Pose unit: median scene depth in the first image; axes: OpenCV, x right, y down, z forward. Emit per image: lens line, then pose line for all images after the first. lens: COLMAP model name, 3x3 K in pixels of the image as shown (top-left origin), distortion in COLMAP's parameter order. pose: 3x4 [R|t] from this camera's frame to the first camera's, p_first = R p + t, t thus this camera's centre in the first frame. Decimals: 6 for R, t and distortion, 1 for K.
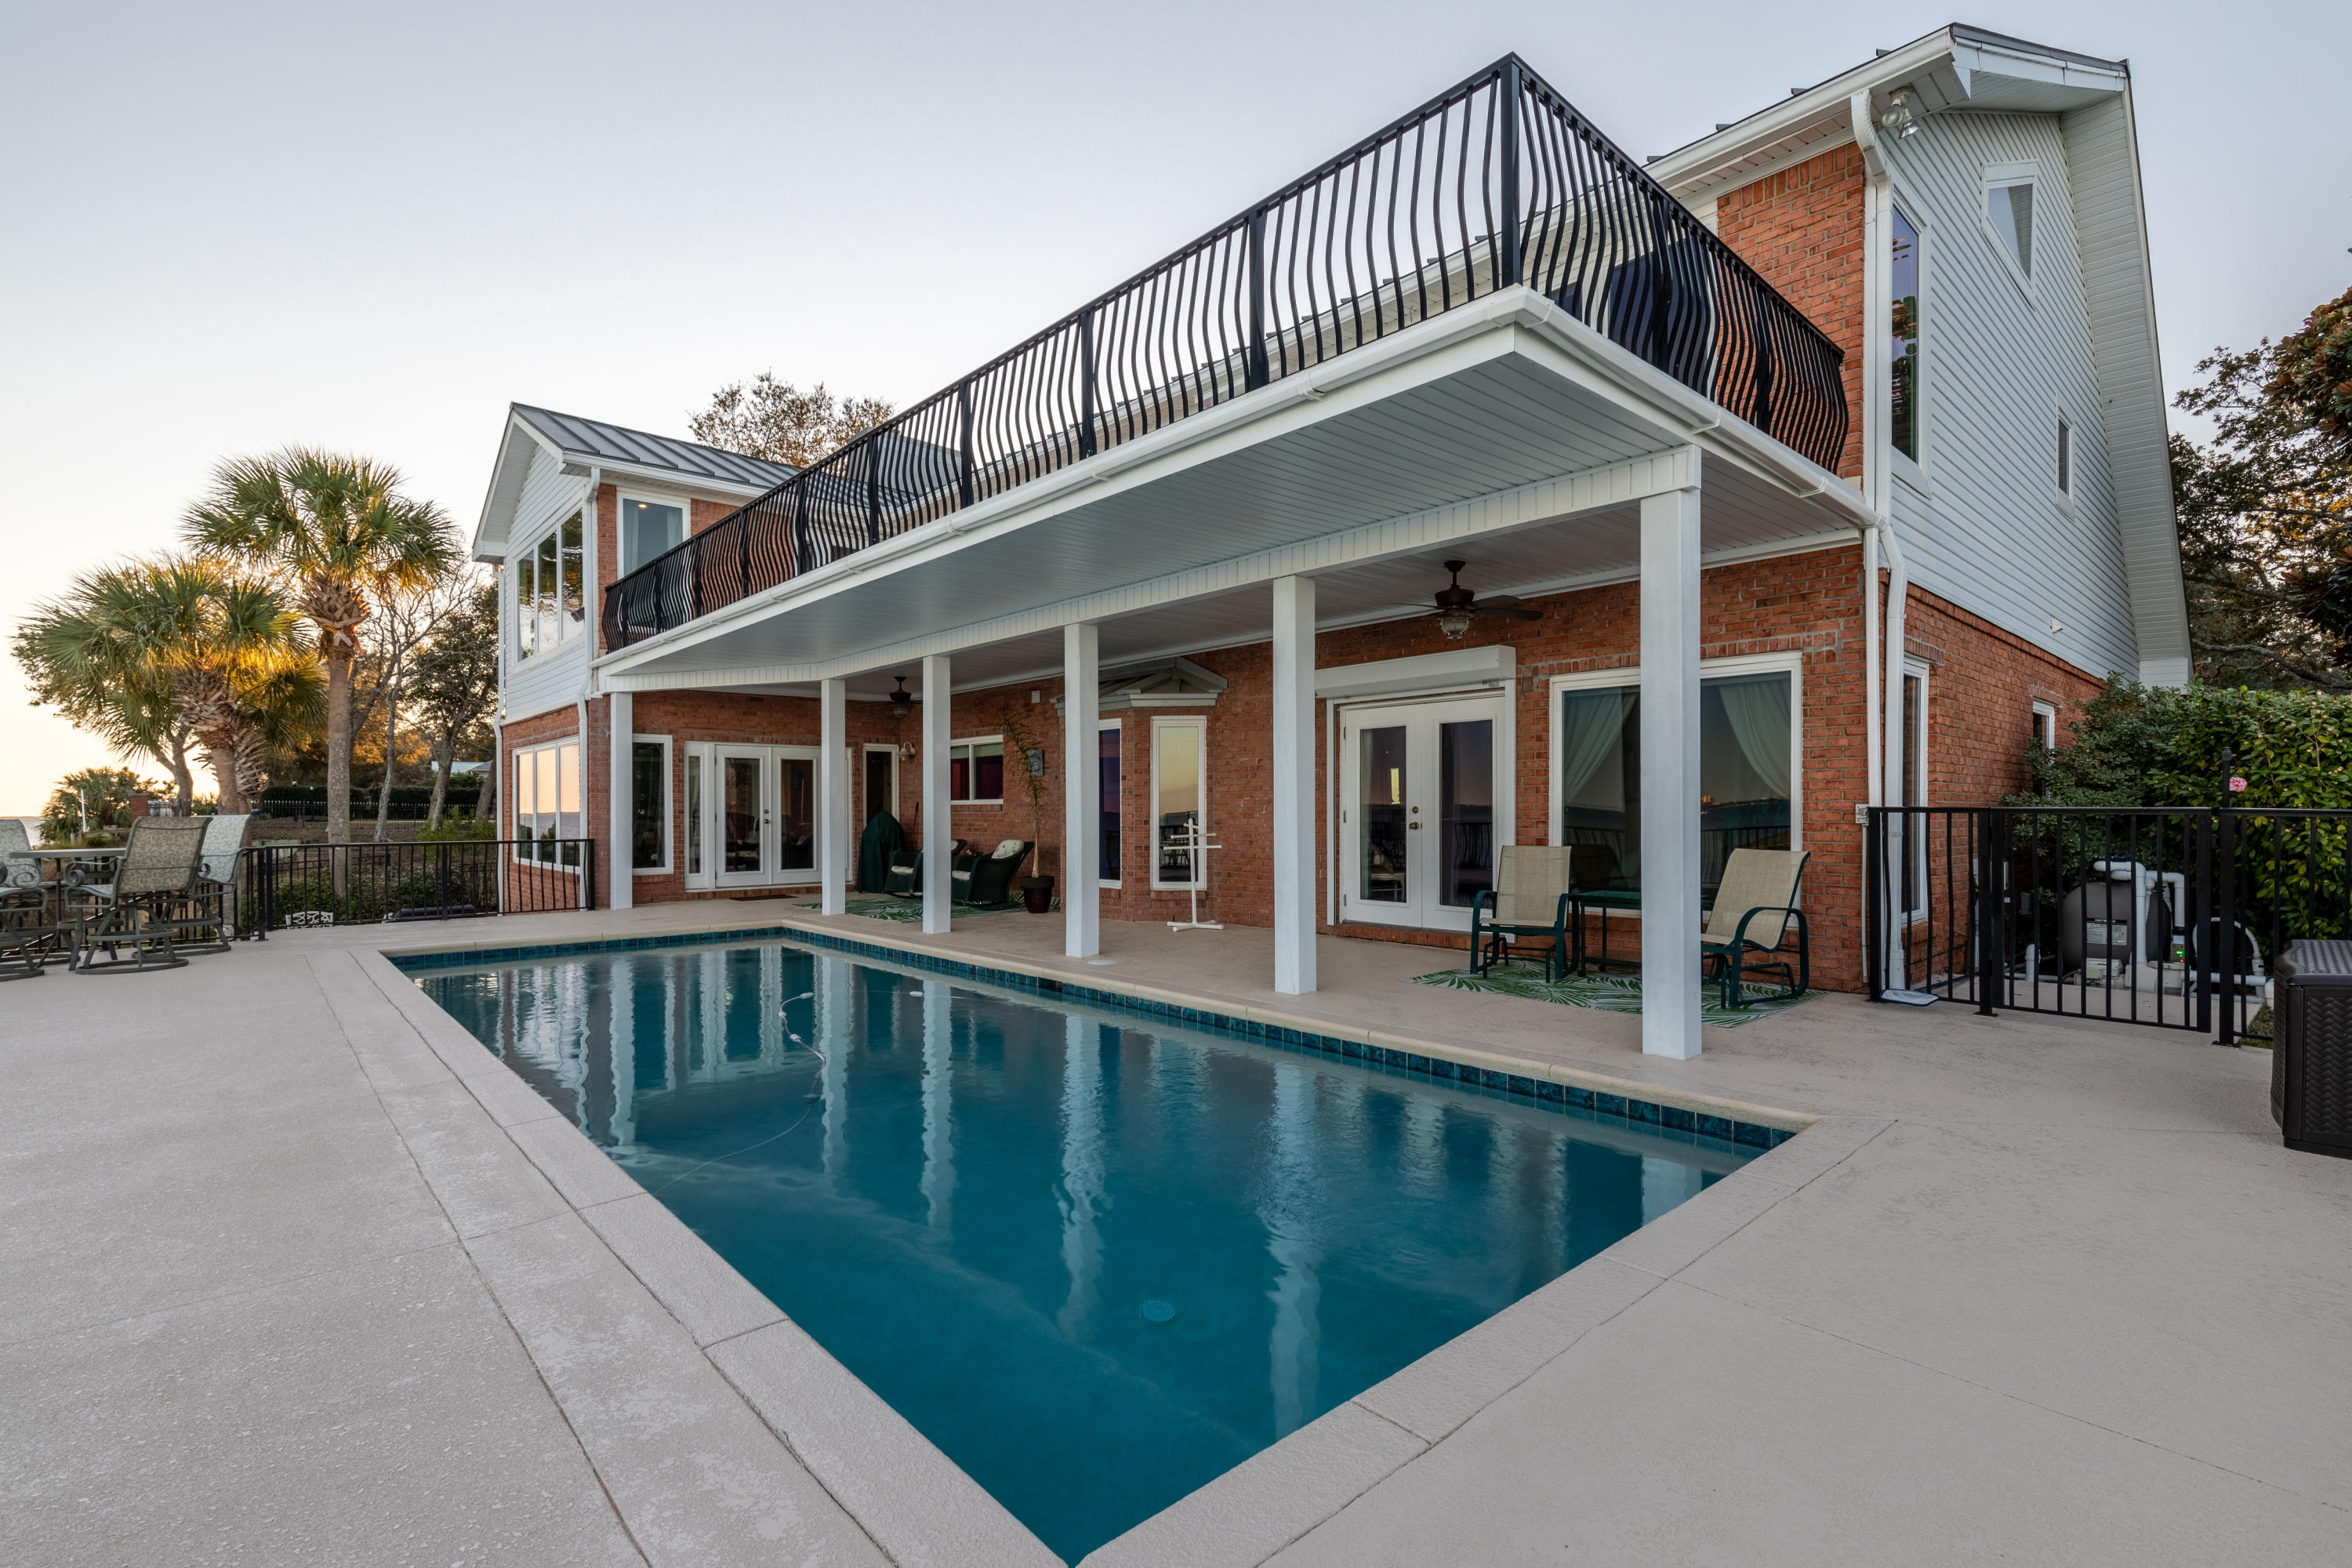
lens RADIAL K [[1075.3, 0, 1185.2], [0, 1075.3, 808.8], [0, 0, 1]] dist [0.004581, 0.000013]
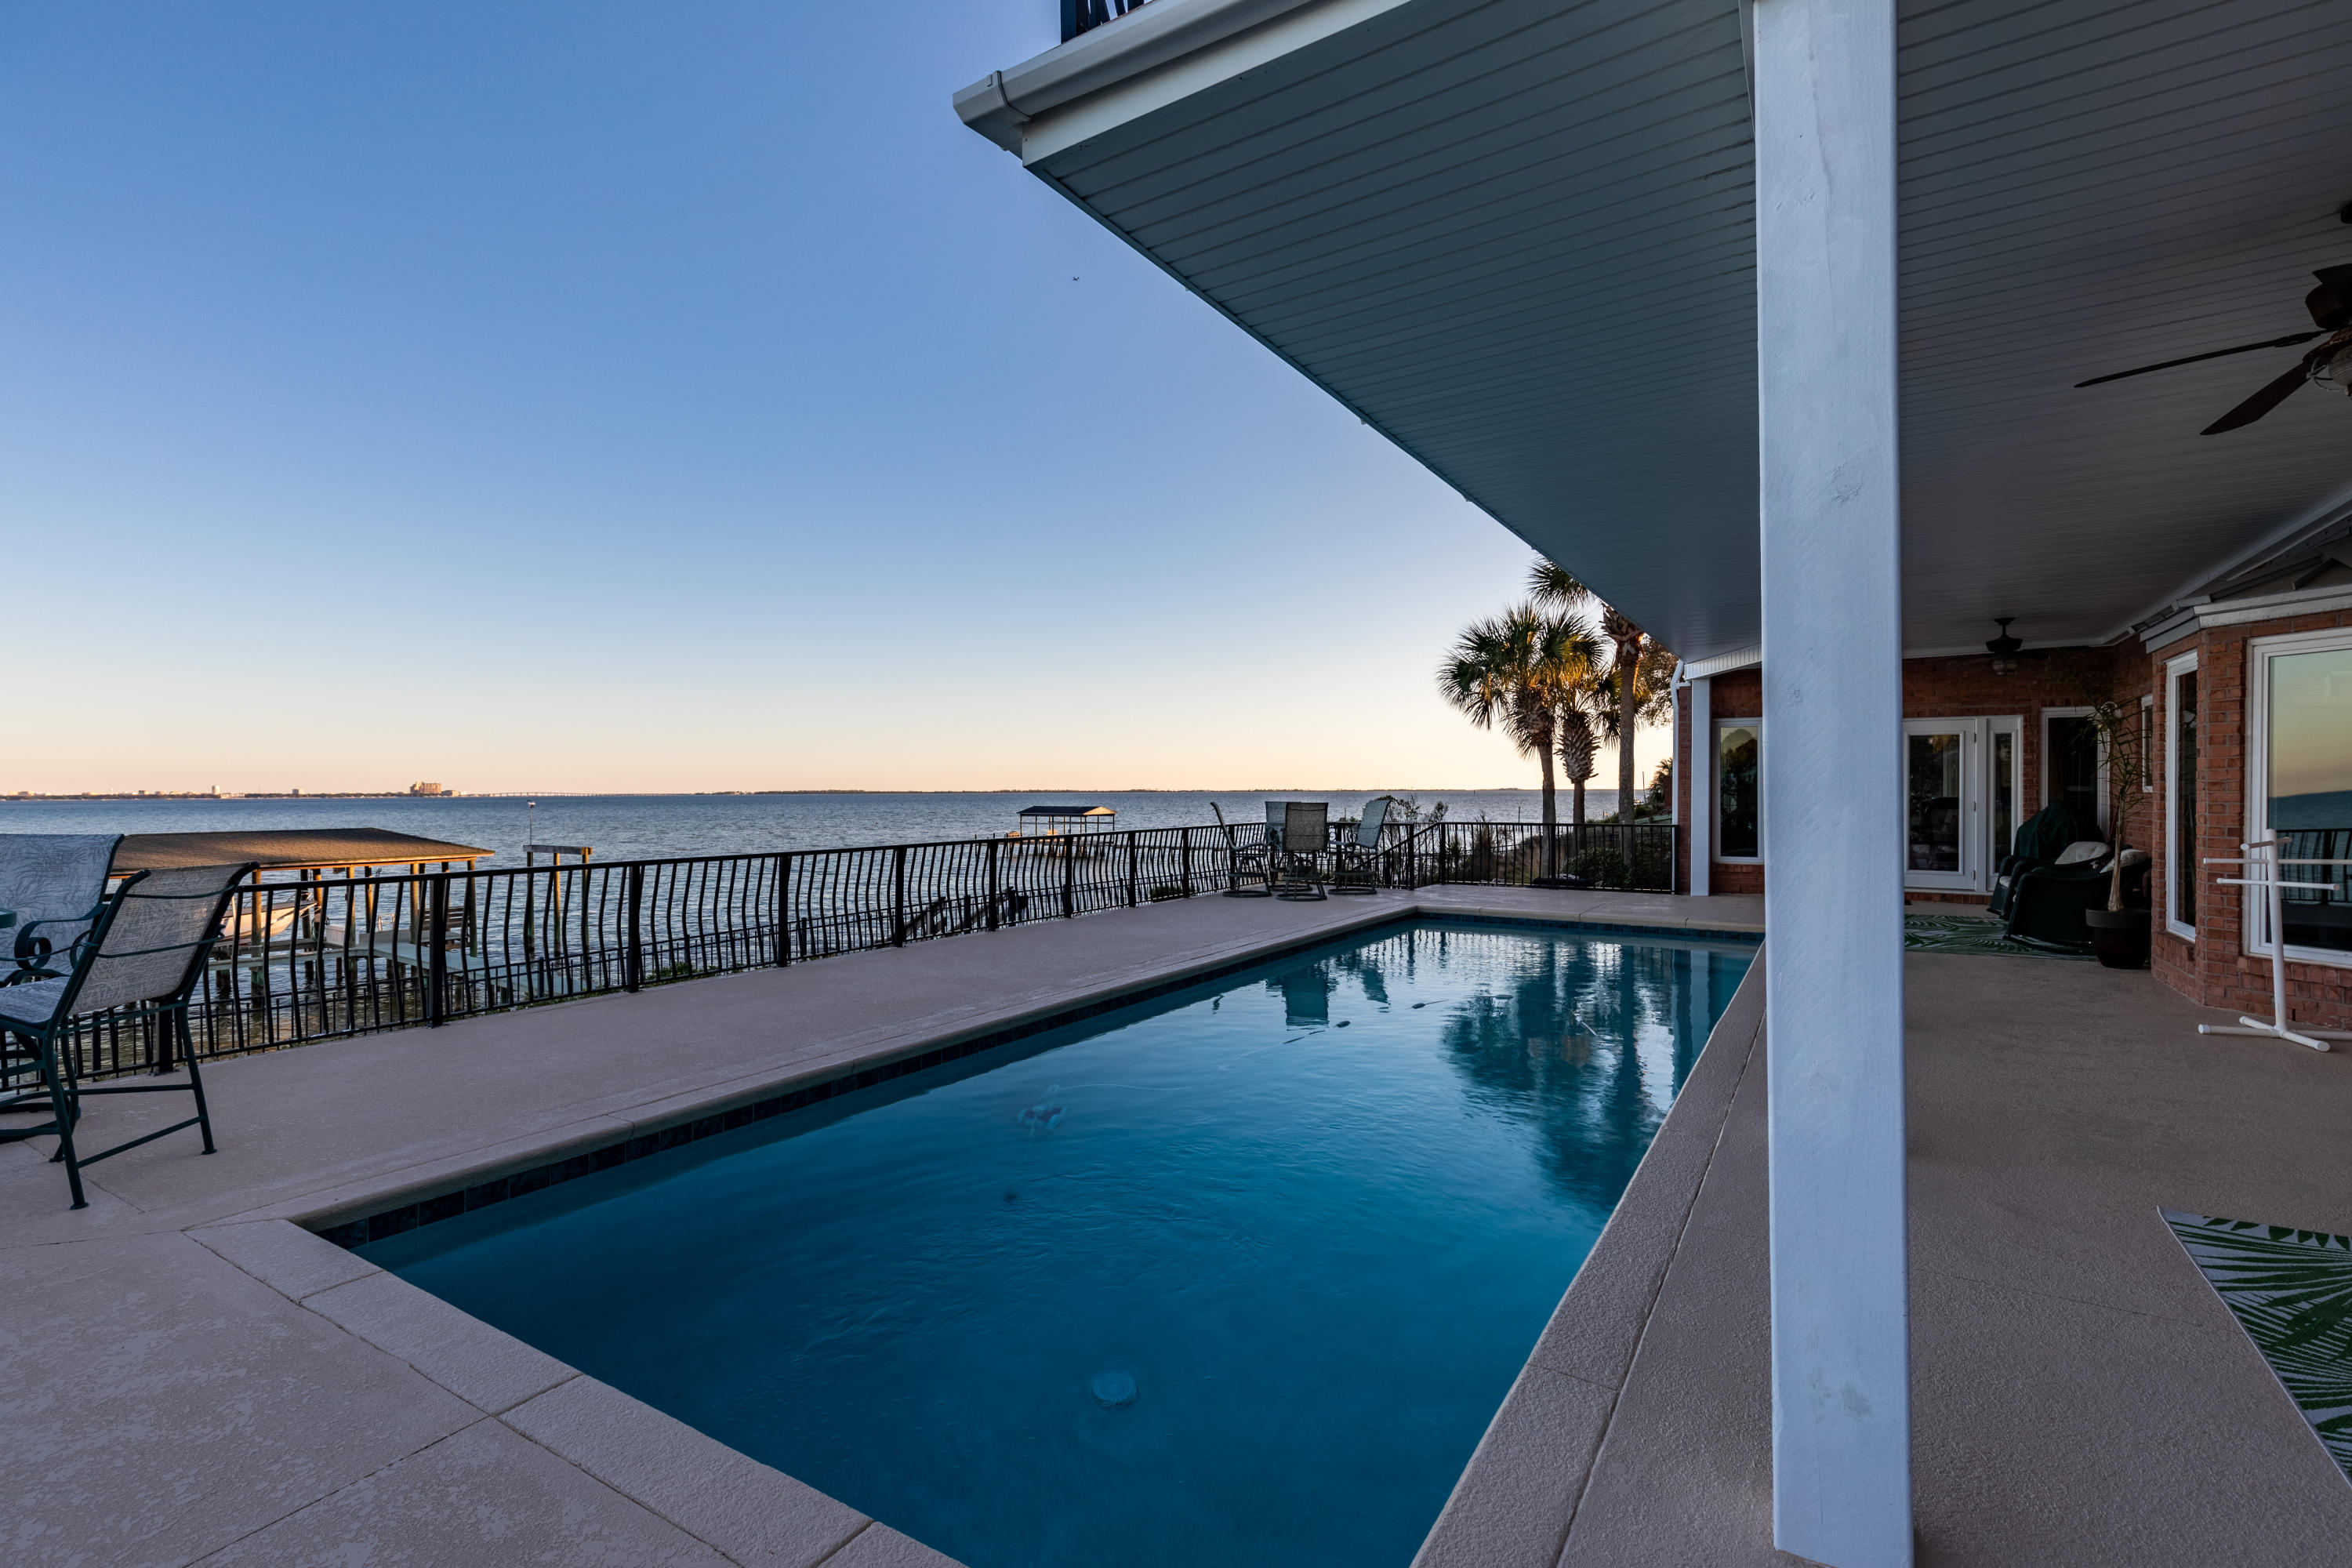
lens RADIAL K [[1054.9, 0, 1176.0], [0, 1054.9, 784.0], [0, 0, 1]] dist [0.031792, -0.000084]
pose [[0.272859, -0.004574, -0.962043, 0.264817], [0.006802, 0.999973, -0.002825, -0.010318], [0.962030, -0.005773, 0.272883, 0.237529]]
